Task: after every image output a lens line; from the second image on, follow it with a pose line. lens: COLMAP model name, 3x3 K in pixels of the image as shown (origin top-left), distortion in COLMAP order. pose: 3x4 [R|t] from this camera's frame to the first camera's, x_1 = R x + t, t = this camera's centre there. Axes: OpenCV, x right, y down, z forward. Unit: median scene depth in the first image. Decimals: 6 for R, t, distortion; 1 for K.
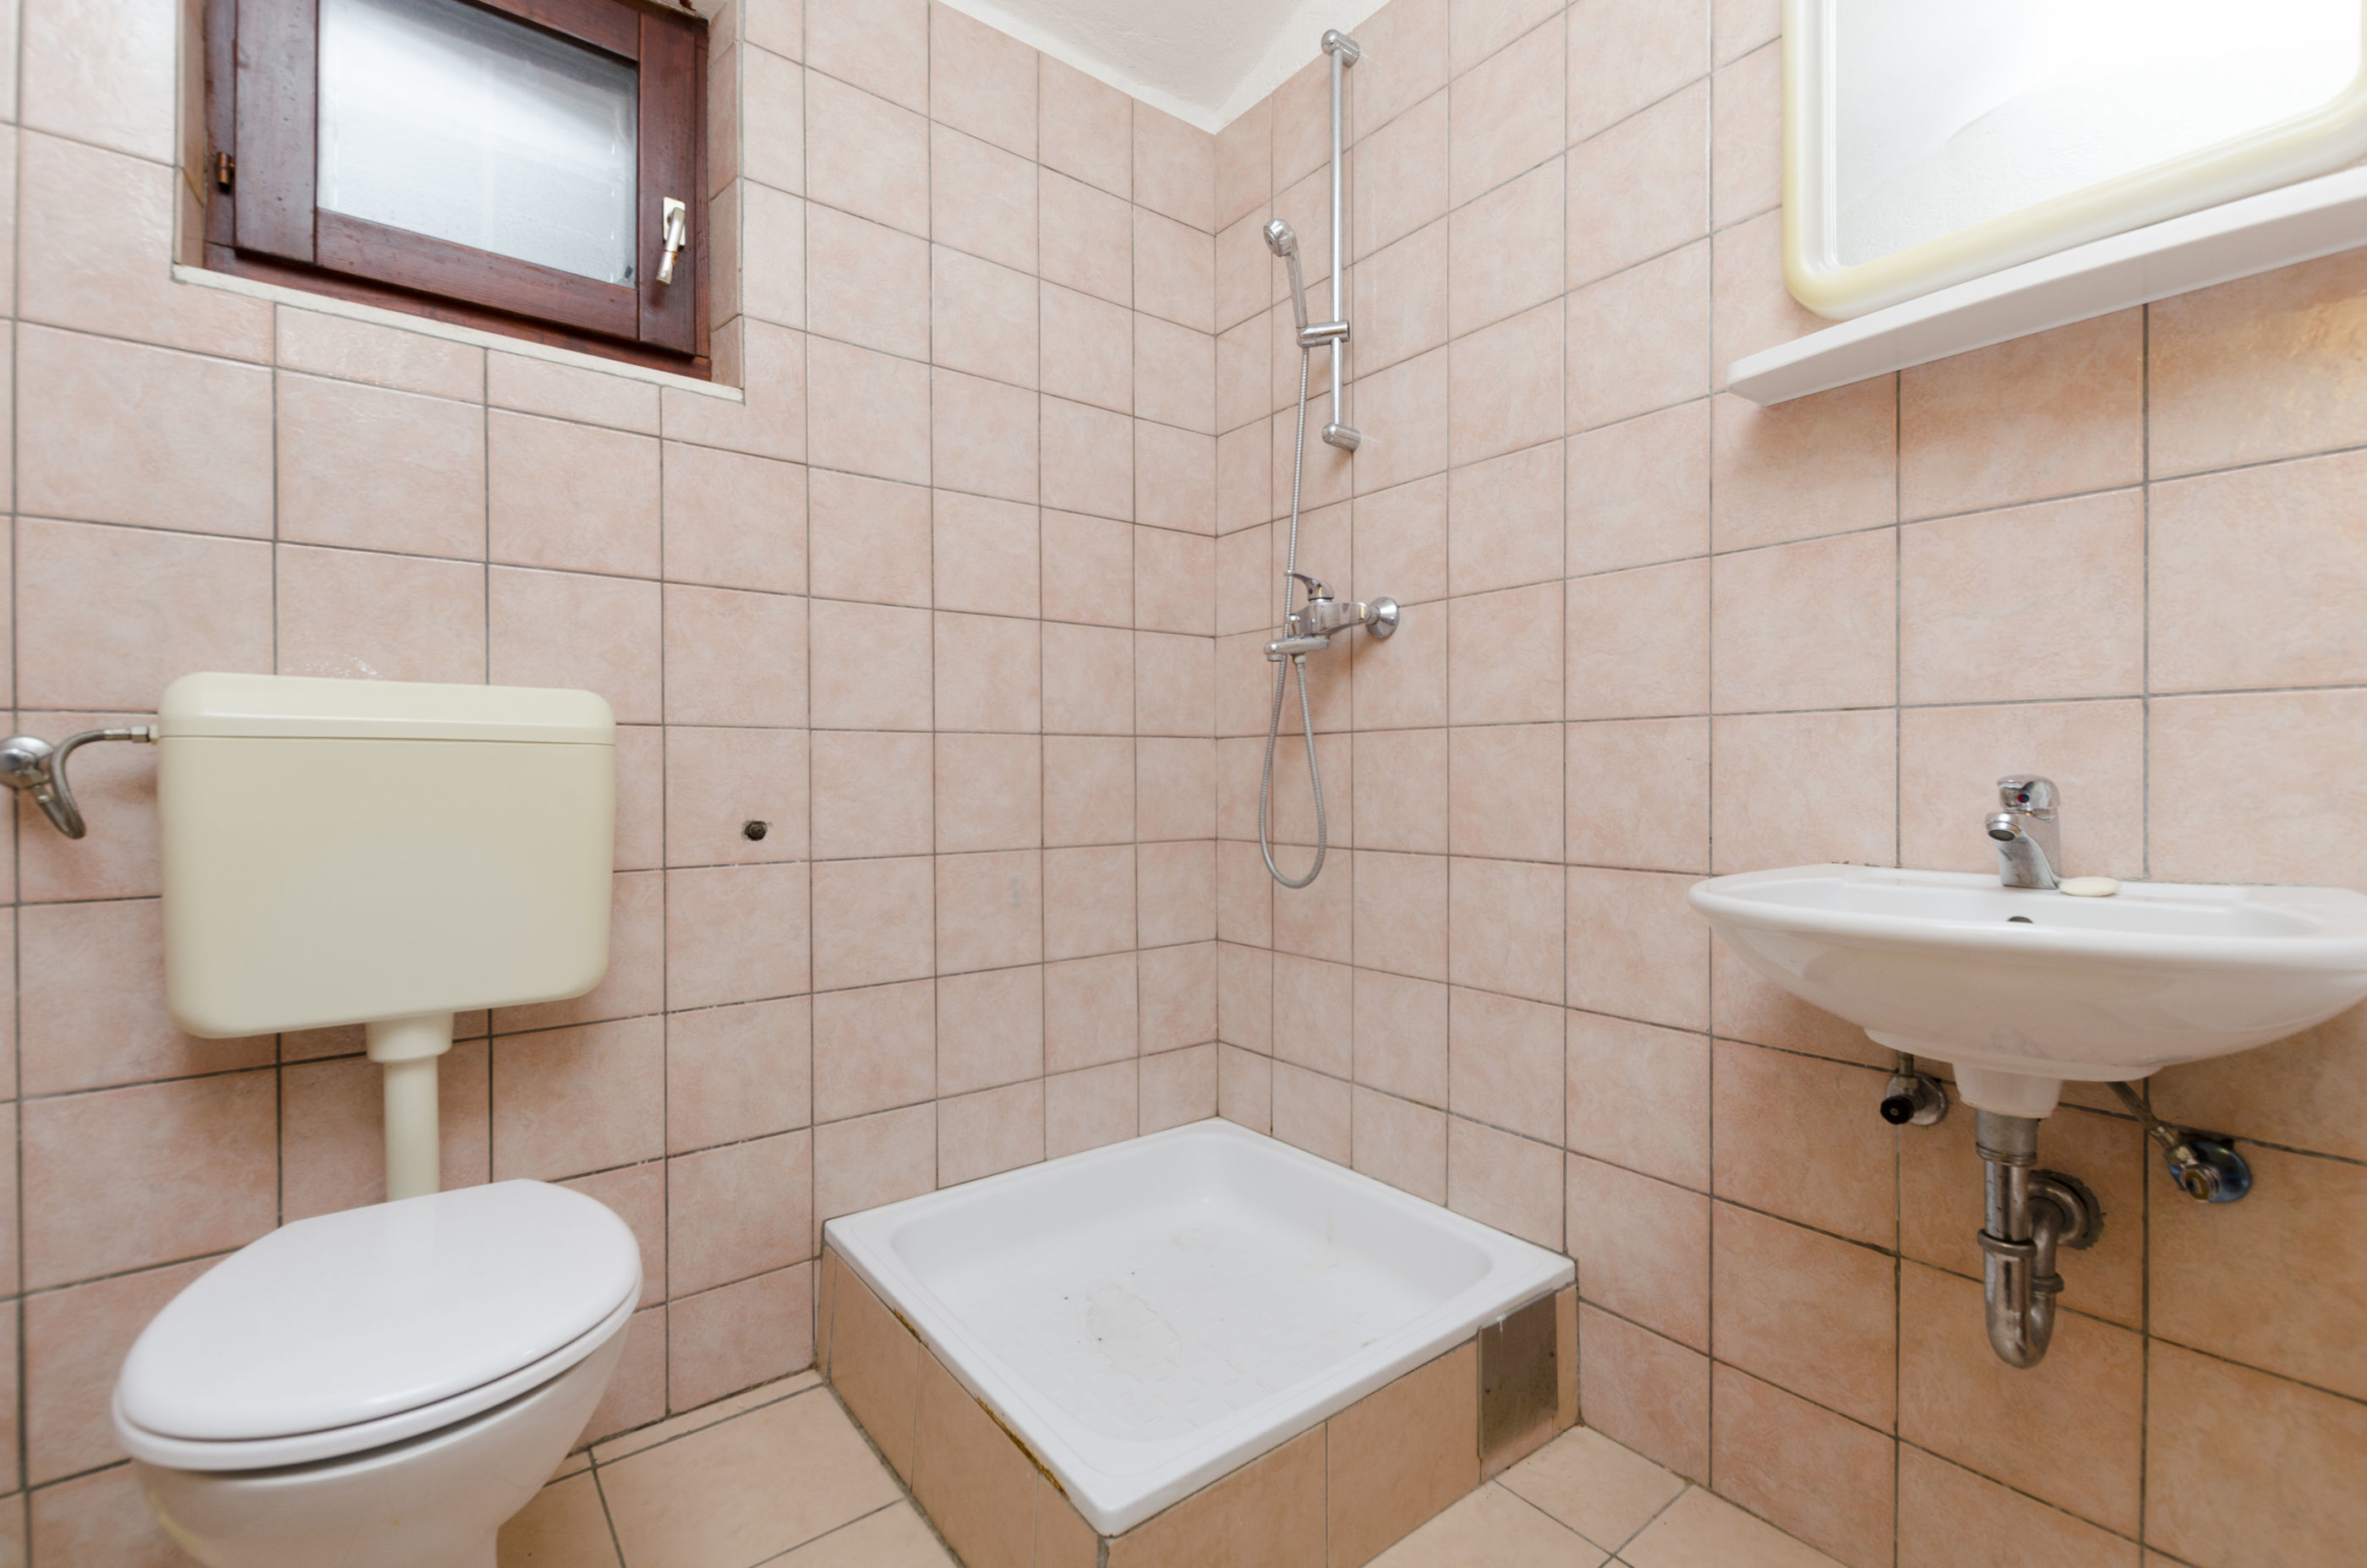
lens RADIAL K [[1027.4, 0, 1175.3], [0, 1027.4, 777.5], [0, 0, 1]] dist [0.009214, -0.005892]
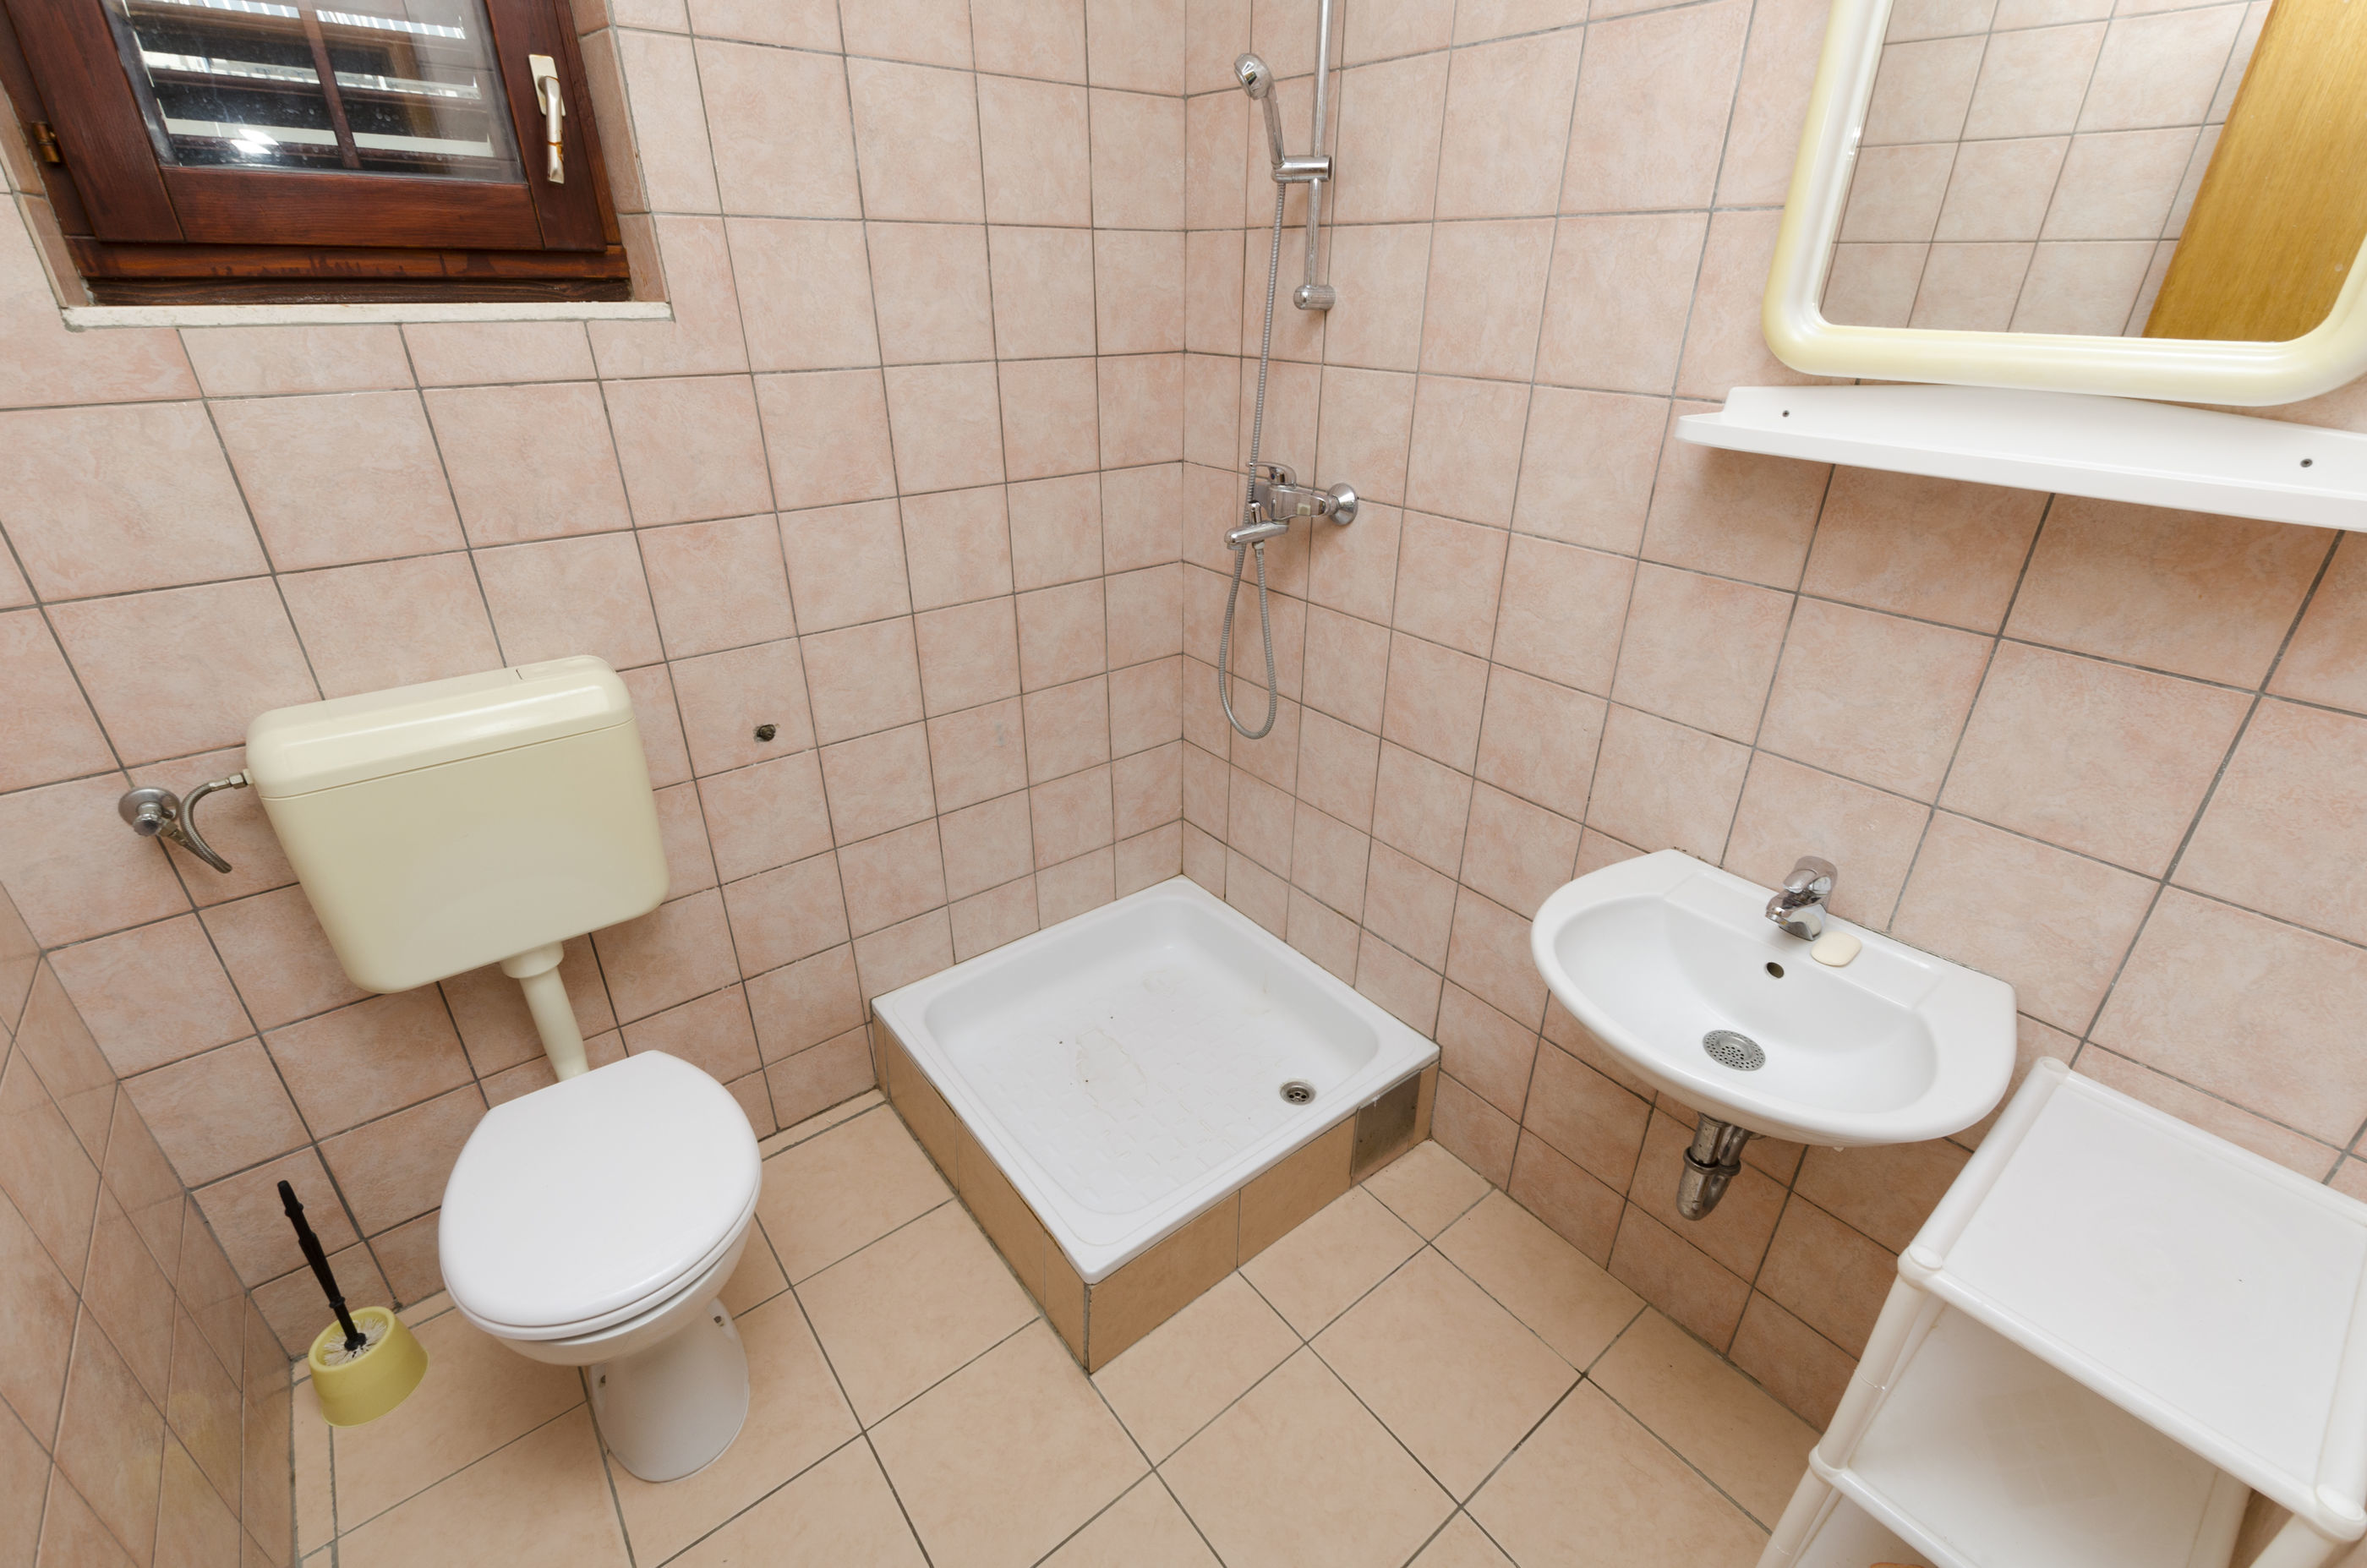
lens RADIAL K [[1027.4, 0, 1174.7], [0, 1027.4, 776.4], [0, 0, 1]] dist [0.009214, -0.005892]
pose [[0.999983, 0.000392, 0.005852, 0.035376], [-0.002964, 0.894713, 0.446631, -0.431529], [-0.005061, -0.446641, 0.894699, -0.033716]]
